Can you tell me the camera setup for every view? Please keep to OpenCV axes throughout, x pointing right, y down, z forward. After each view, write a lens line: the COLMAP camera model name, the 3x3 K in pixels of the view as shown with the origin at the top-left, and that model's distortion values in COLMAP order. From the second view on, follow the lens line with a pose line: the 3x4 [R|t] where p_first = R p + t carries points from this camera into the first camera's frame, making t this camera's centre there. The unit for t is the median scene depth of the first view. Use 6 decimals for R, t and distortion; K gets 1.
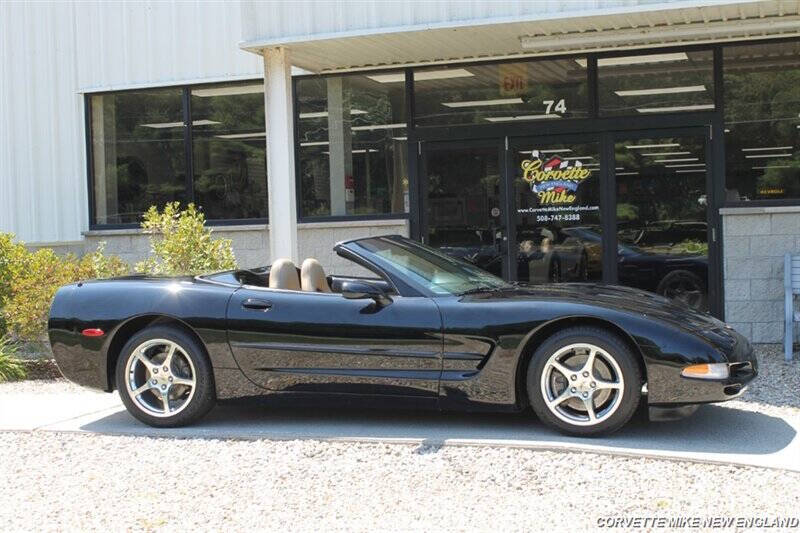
lens RADIAL K [[1150.1, 0, 395.8], [0, 1150.1, 280.5], [0, 0, 1]] dist [-0.028966, 0.000000]
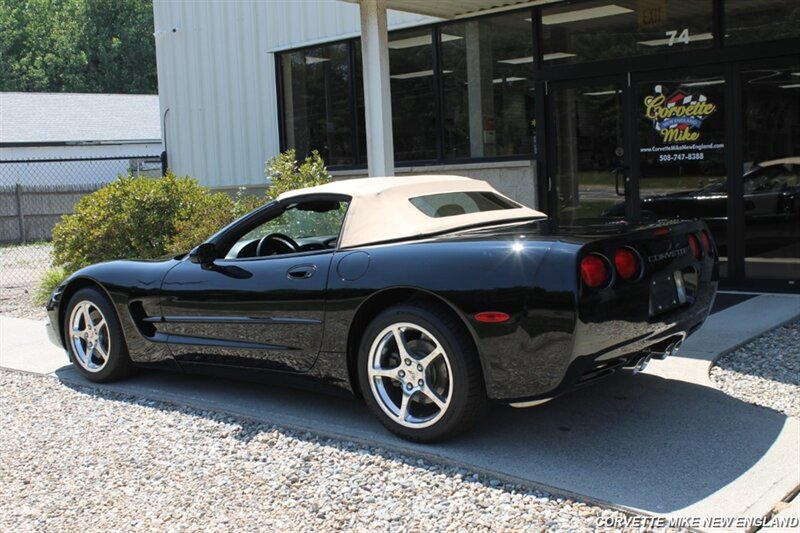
lens RADIAL K [[914.8, 0, 400.2], [0, 914.8, 272.3], [0, 0, 1]] dist [-0.073684, 0.000000]
pose [[0.932816, 0.025008, -0.359483, 0.196934], [0.003803, 0.996850, 0.079216, -0.020552], [0.360332, -0.075261, 0.929783, 0.224987]]
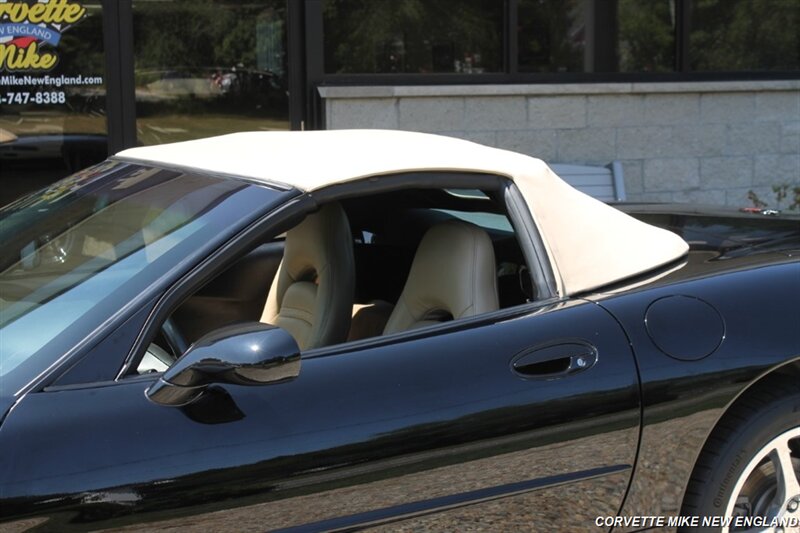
lens RADIAL K [[1508.5, 0, 397.3], [0, 1508.5, 265.4], [0, 0, 1]] dist [0.037823, 0.000000]
pose [[0.718979, -0.063619, 0.692114, -0.205149], [0.018749, 0.997215, 0.072187, -0.026524], [-0.694779, -0.038925, 0.718170, 0.410177]]
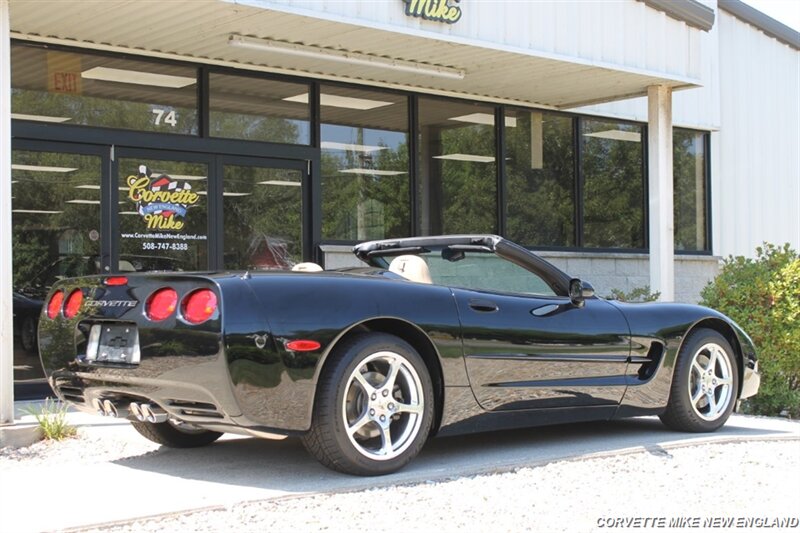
lens RADIAL K [[1259.9, 0, 400.9], [0, 1259.9, 273.3], [0, 0, 1]] dist [-0.003715, 0.000000]
pose [[0.519780, 0.045118, 0.853108, -0.572248], [0.029334, 0.997073, -0.070604, 0.037240], [-0.853796, 0.061724, 0.516936, 0.367845]]
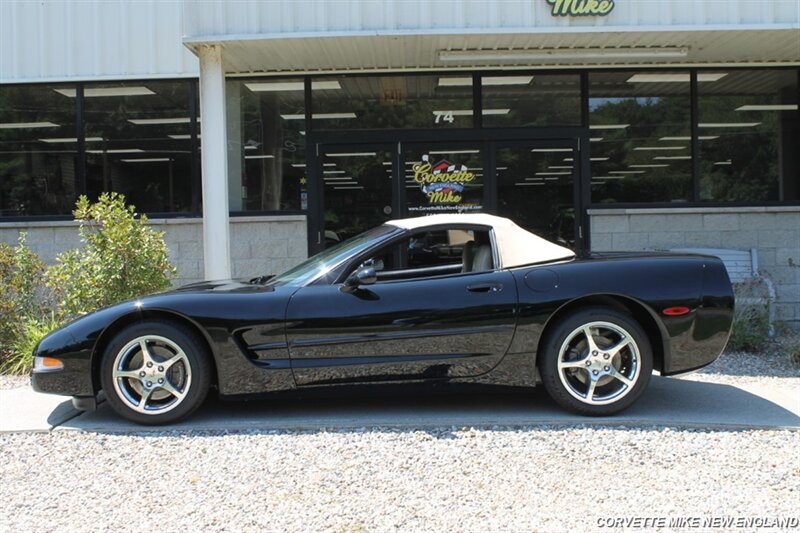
lens RADIAL K [[958.8, 0, 397.0], [0, 958.8, 263.0], [0, 0, 1]] dist [-0.066590, 0.000000]
pose [[0.953536, 0.002248, 0.301271, -0.186472], [0.002880, 0.999858, -0.016576, 0.006925], [-0.301265, 0.016674, 0.953395, 0.125139]]
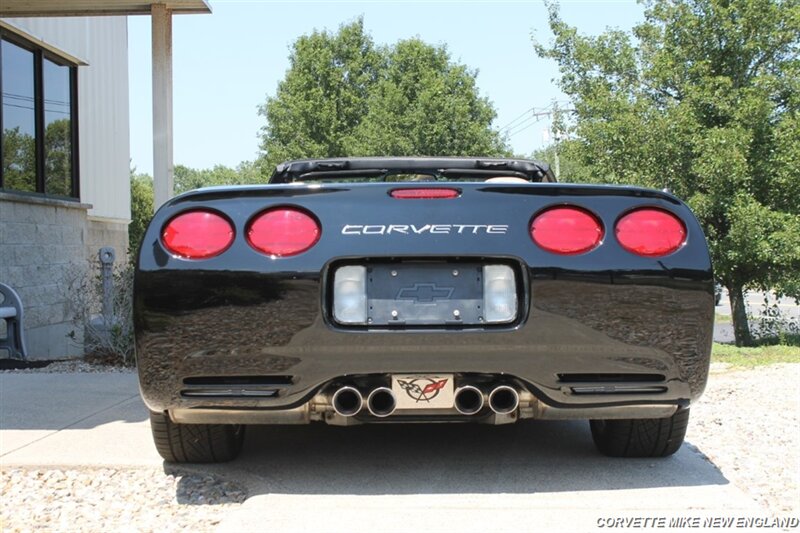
lens RADIAL K [[1259.9, 0, 403.2], [0, 1259.9, 272.6], [0, 0, 1]] dist [-0.003715, 0.000000]
pose [[-0.291430, 0.020760, 0.956367, -0.494808], [0.062313, 0.998053, -0.002676, 0.020777], [-0.954561, 0.058814, -0.292156, 0.843394]]
